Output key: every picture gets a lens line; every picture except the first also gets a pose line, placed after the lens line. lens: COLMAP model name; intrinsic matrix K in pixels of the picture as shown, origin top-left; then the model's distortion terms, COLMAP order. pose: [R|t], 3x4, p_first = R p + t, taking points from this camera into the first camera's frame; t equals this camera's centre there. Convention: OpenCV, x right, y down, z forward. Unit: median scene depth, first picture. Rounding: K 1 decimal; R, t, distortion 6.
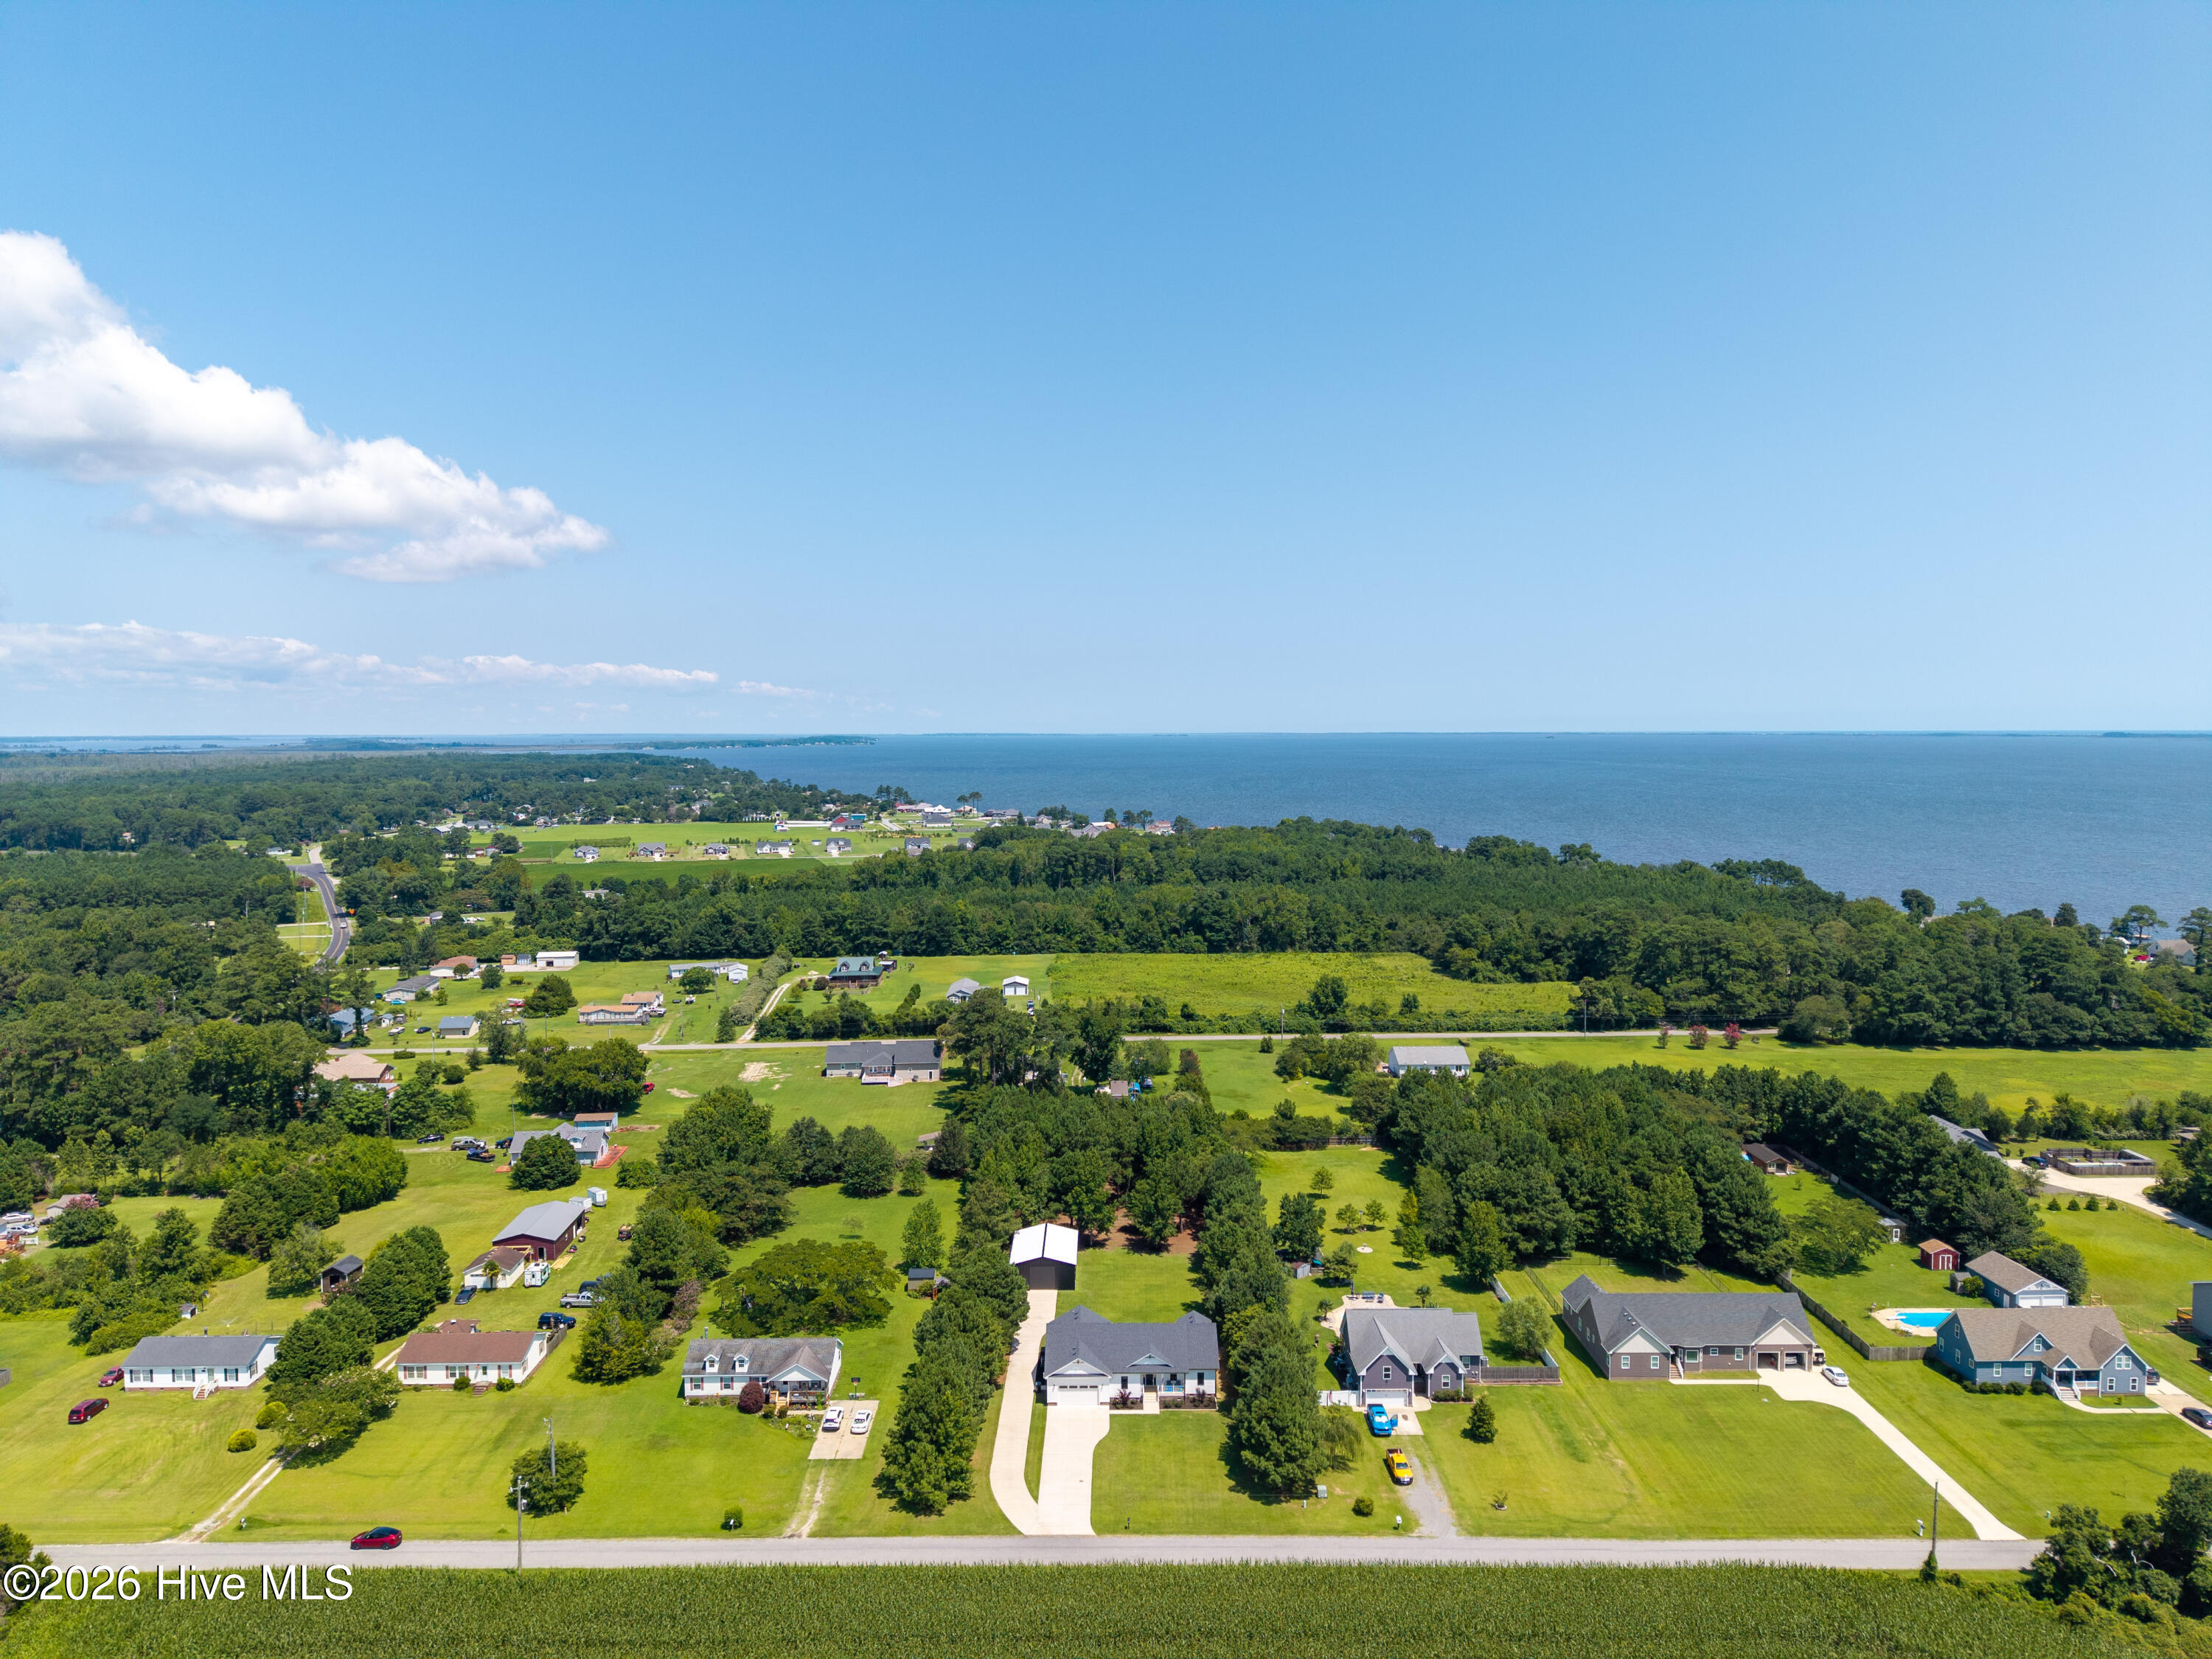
lens RADIAL K [[1471.9, 0, 1122.0], [0, 1471.9, 830.2], [0, 0, 1]] dist [0.021512, -0.002539]
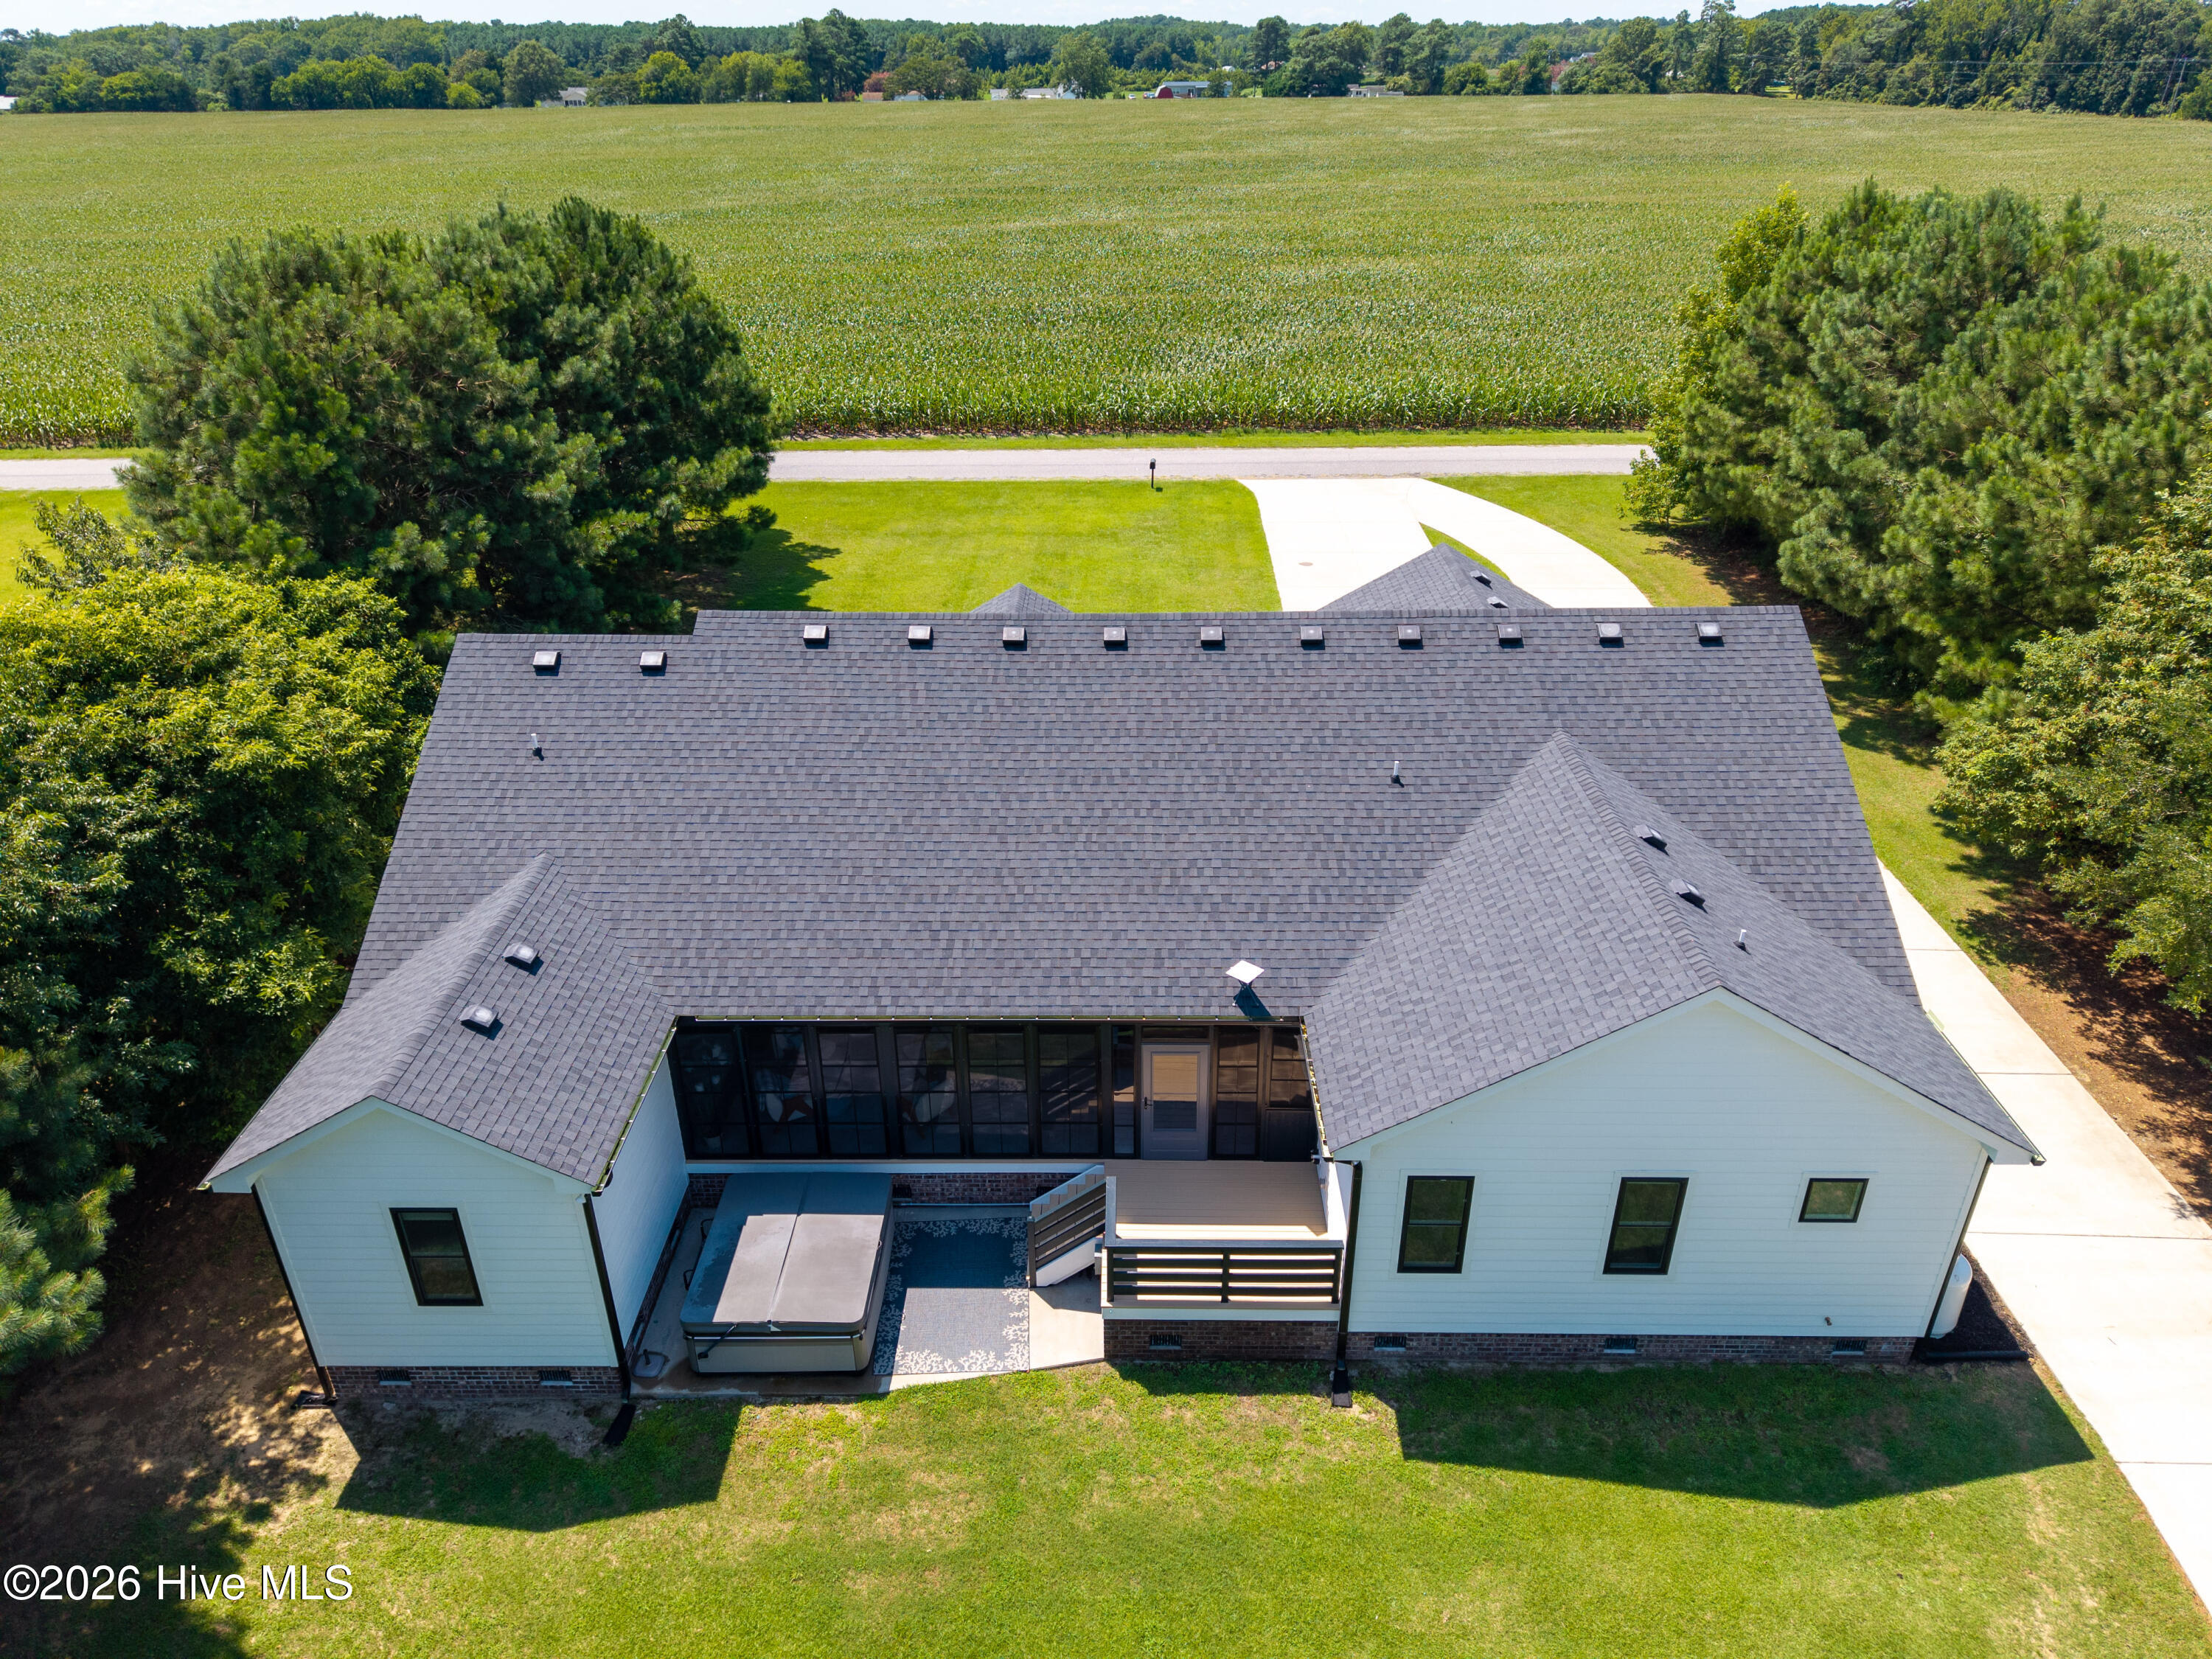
lens RADIAL K [[1488.6, 0, 1110.0], [0, 1488.6, 828.0], [0, 0, 1]] dist [0.017038, -0.010753]
pose [[-0.999648, -0.010384, 0.024423, 0.005451], [0.004062, 0.849561, 0.527475, 0.286839], [-0.026226, 0.527389, -0.849219, 1.143079]]
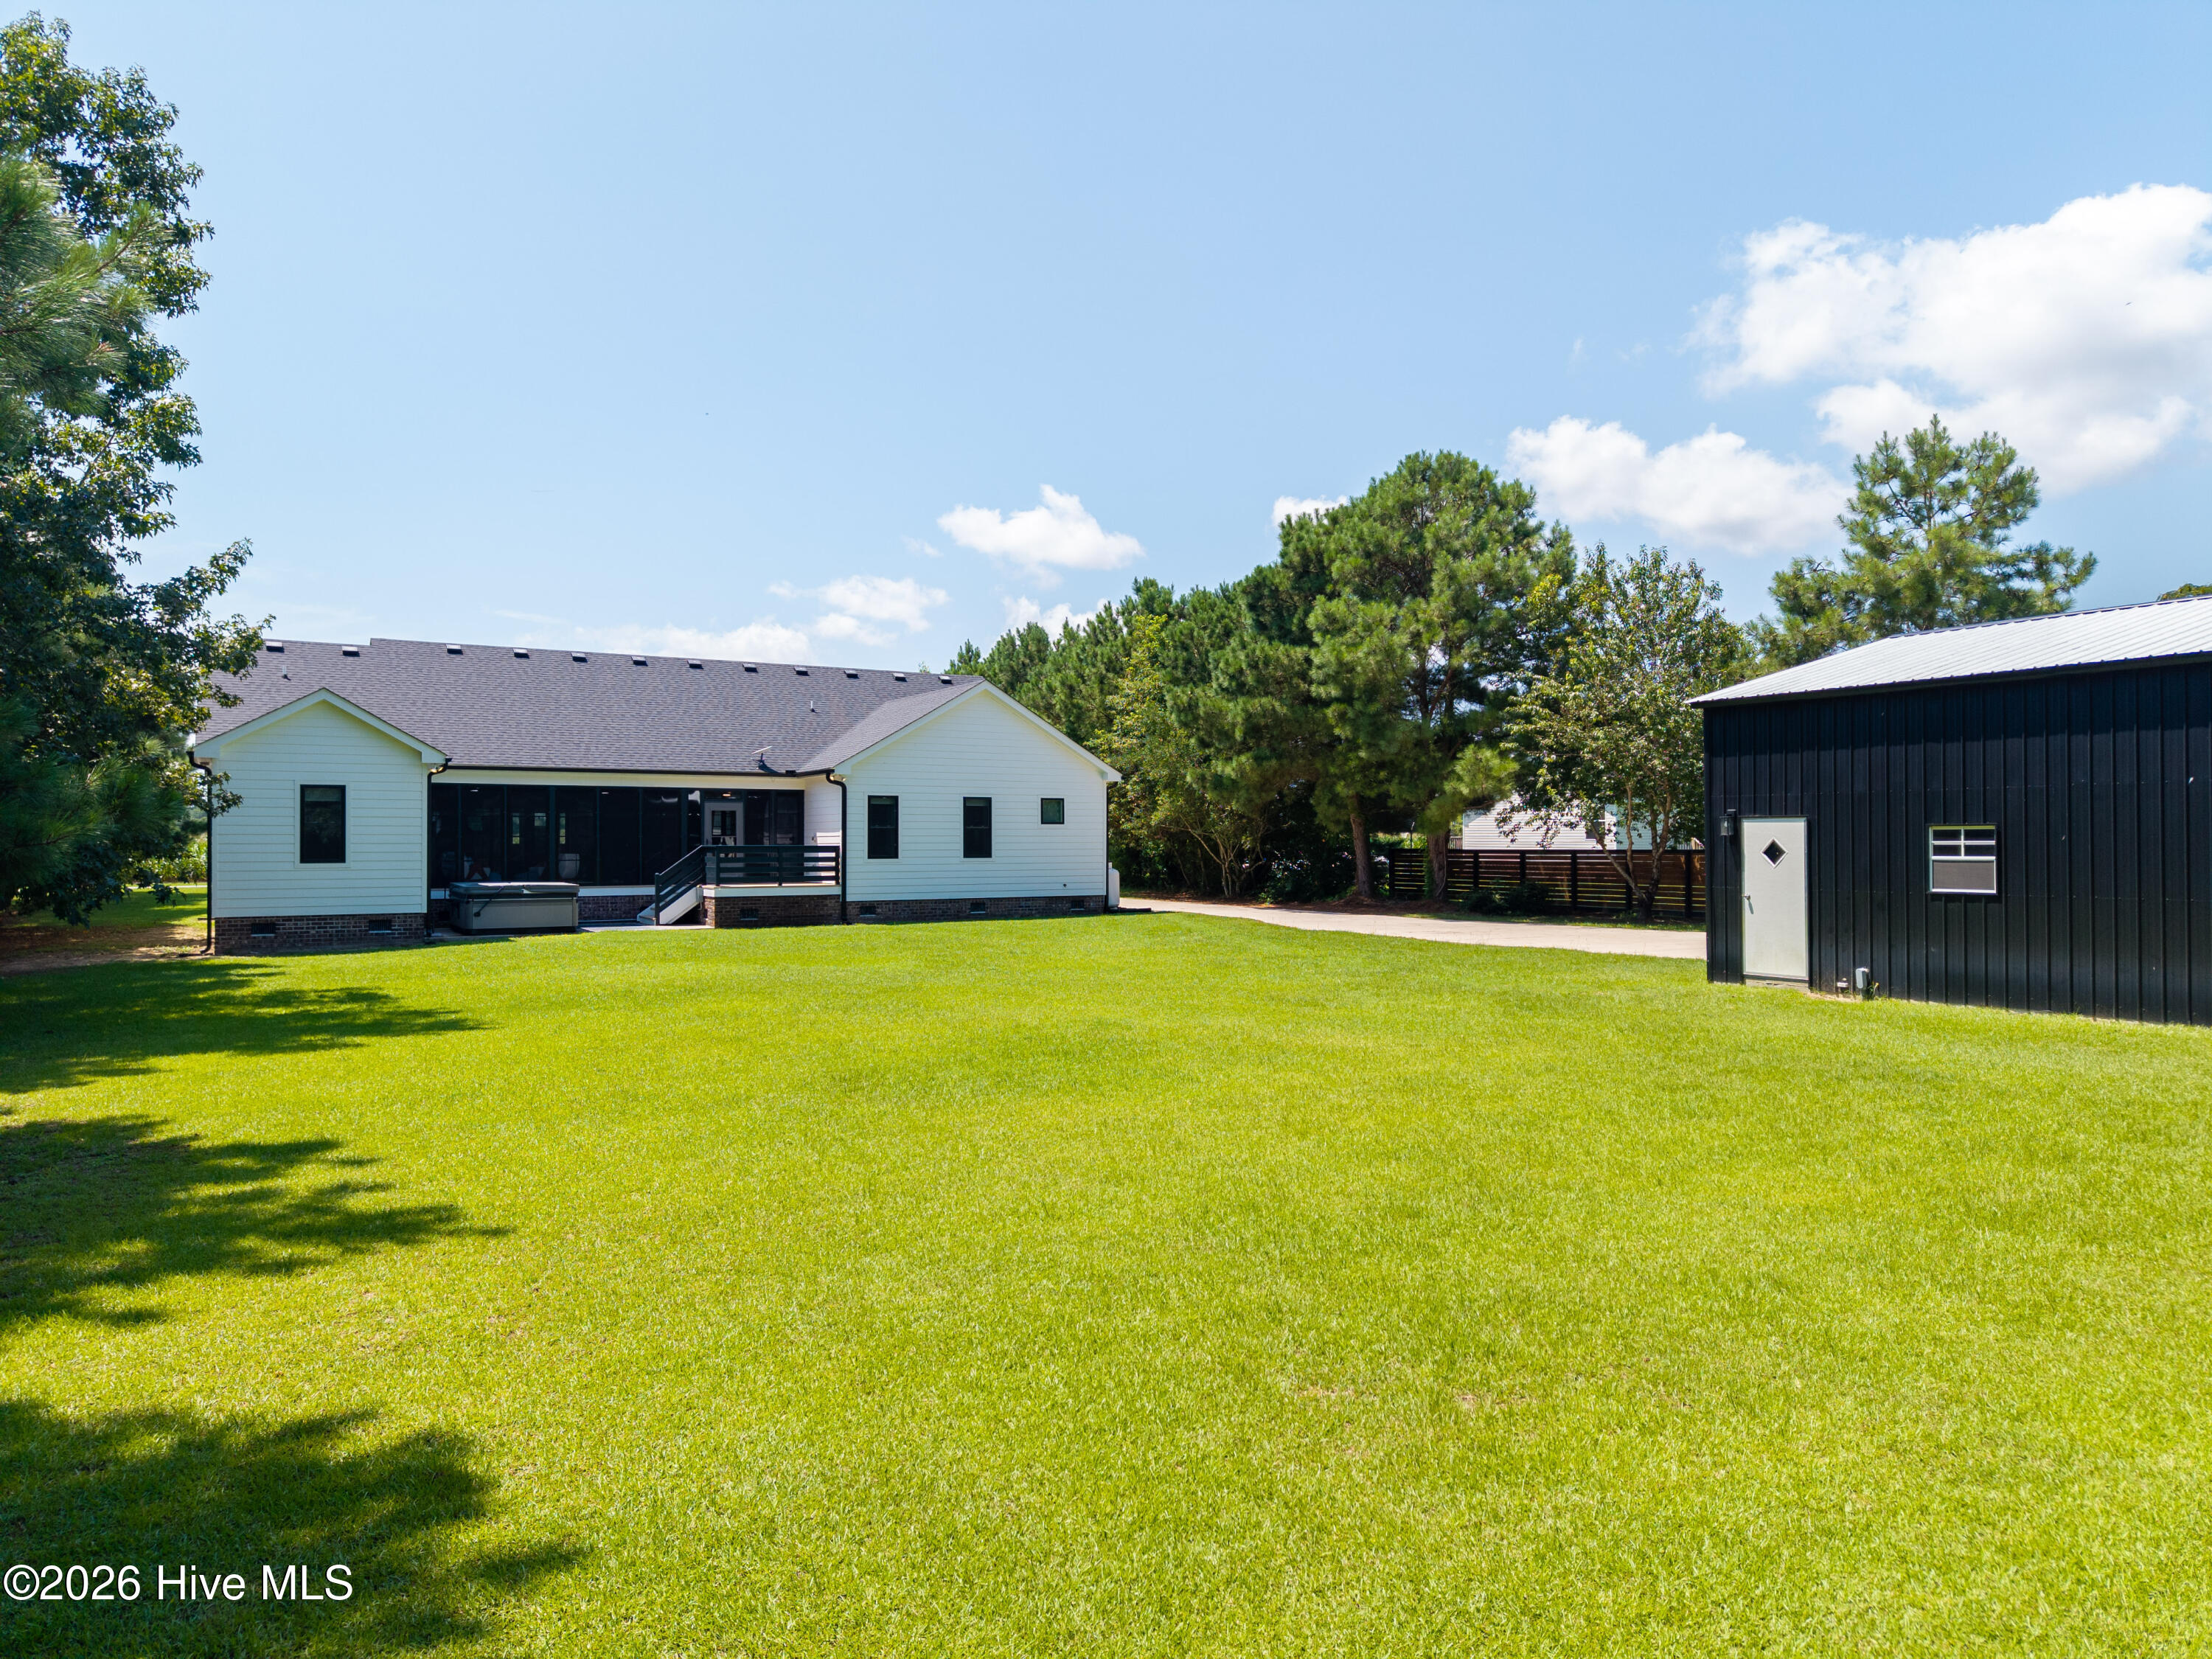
lens RADIAL K [[1471.9, 0, 1122.0], [0, 1471.9, 830.2], [0, 0, 1]] dist [0.021512, -0.002539]
pose [[-0.864163, -0.007269, -0.503160, 0.058474], [-0.035108, 0.998330, 0.045875, 0.353633], [0.501986, 0.057309, -0.862975, 1.260328]]
